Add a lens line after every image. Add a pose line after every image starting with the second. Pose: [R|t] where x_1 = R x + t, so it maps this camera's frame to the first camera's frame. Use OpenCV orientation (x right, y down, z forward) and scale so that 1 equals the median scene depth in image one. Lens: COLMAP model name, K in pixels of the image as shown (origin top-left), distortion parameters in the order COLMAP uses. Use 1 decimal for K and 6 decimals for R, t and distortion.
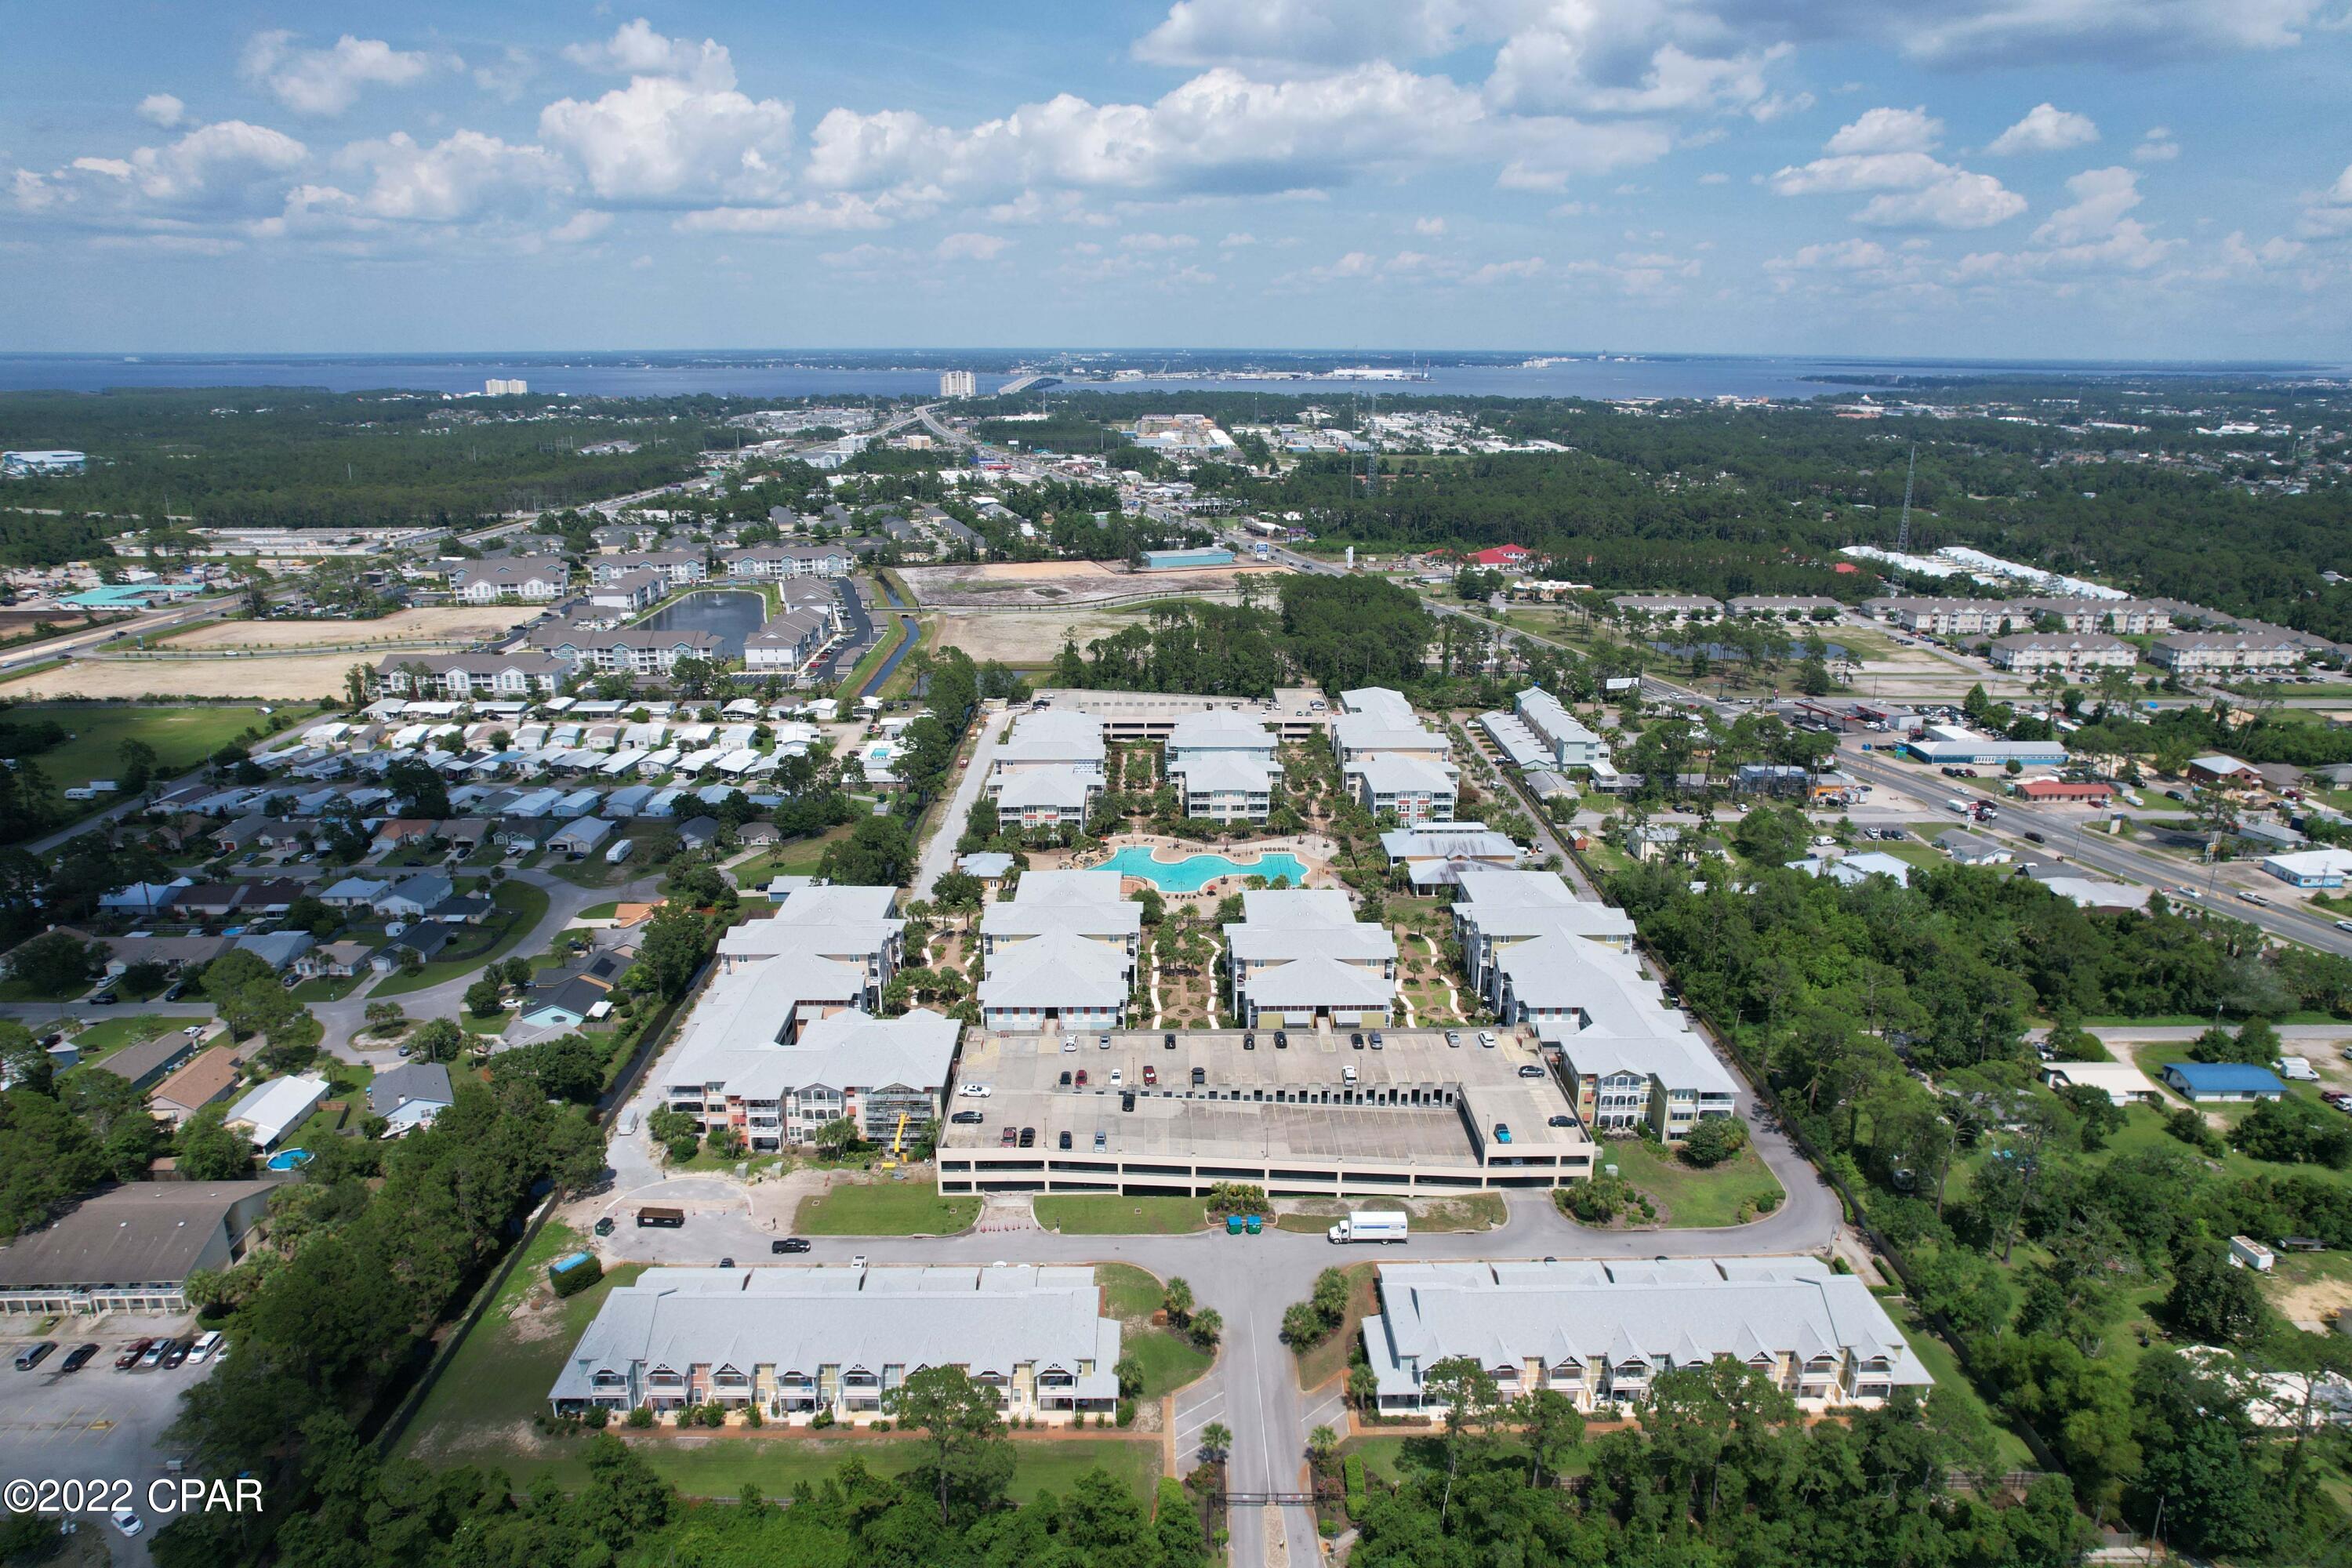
lens RADIAL K [[1288.3, 0, 1176.0], [0, 1288.3, 784.0], [0, 0, 1]] dist [-0.056305, 0.038468]
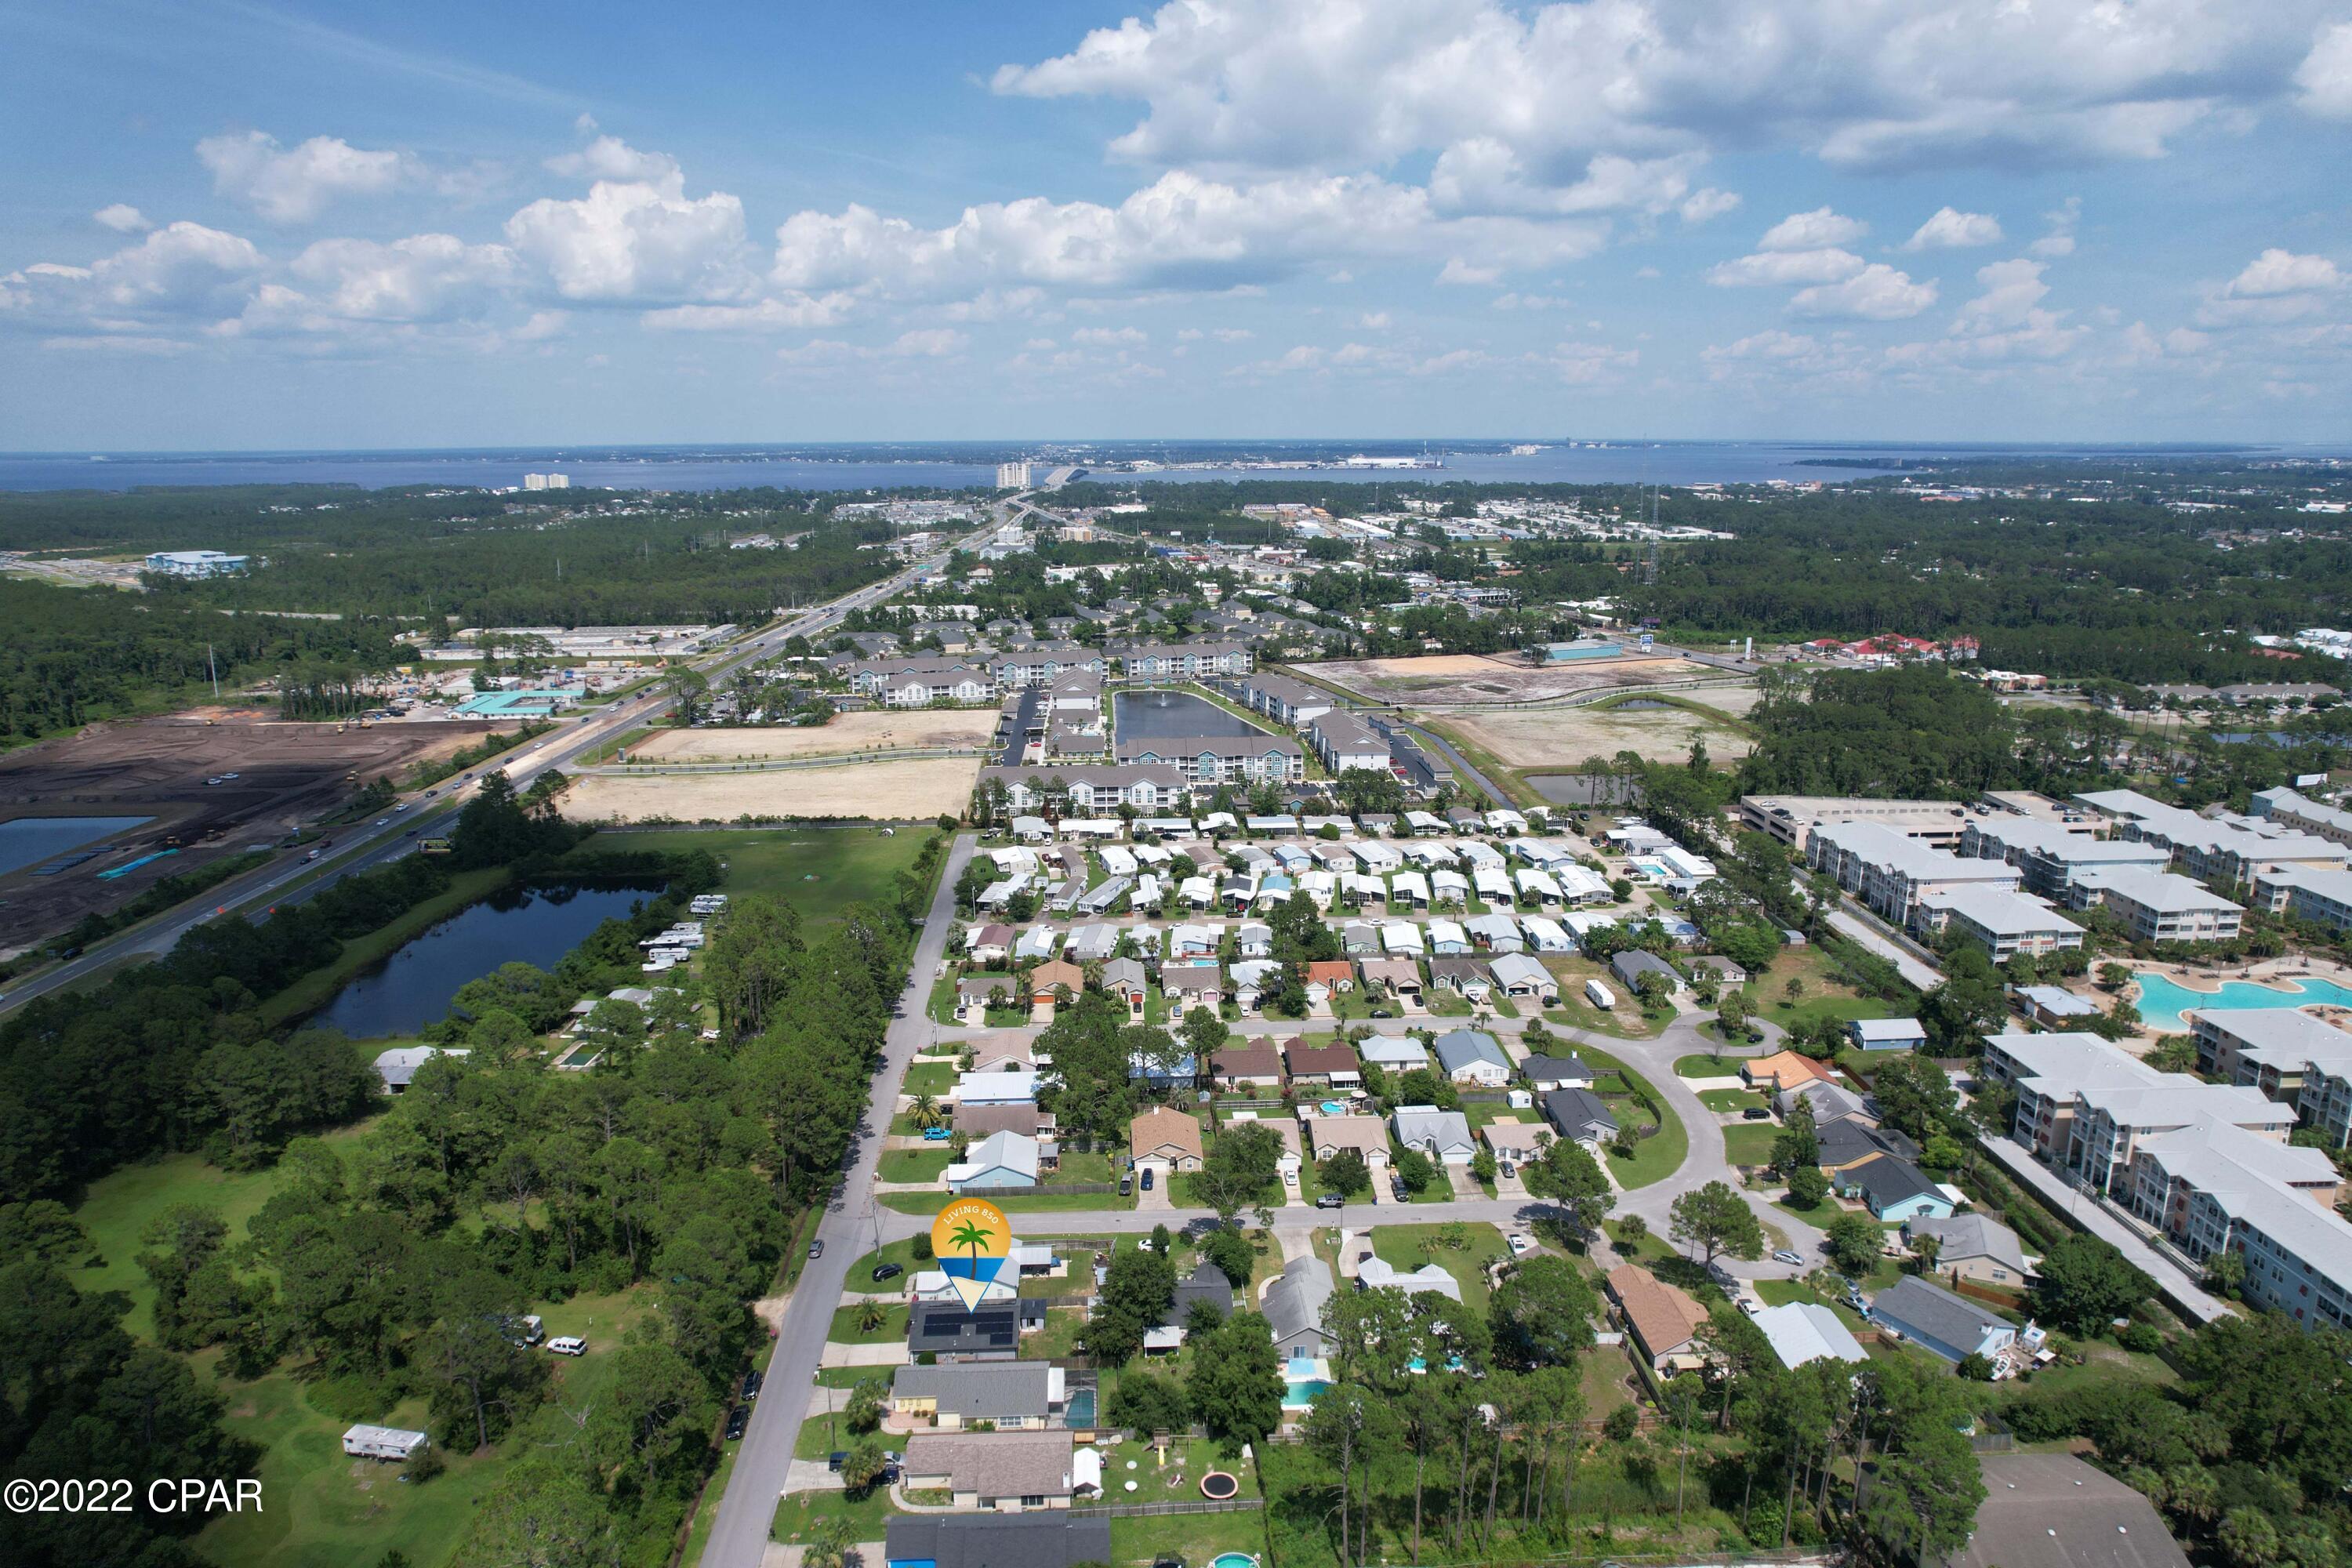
lens RADIAL K [[1288.3, 0, 1176.0], [0, 1288.3, 784.0], [0, 0, 1]] dist [-0.056305, 0.038468]
pose [[0.999435, -0.015811, 0.029655, -0.293241], [0.017712, 0.997729, -0.064982, -0.015842], [-0.028561, 0.065470, 0.997446, 0.042428]]
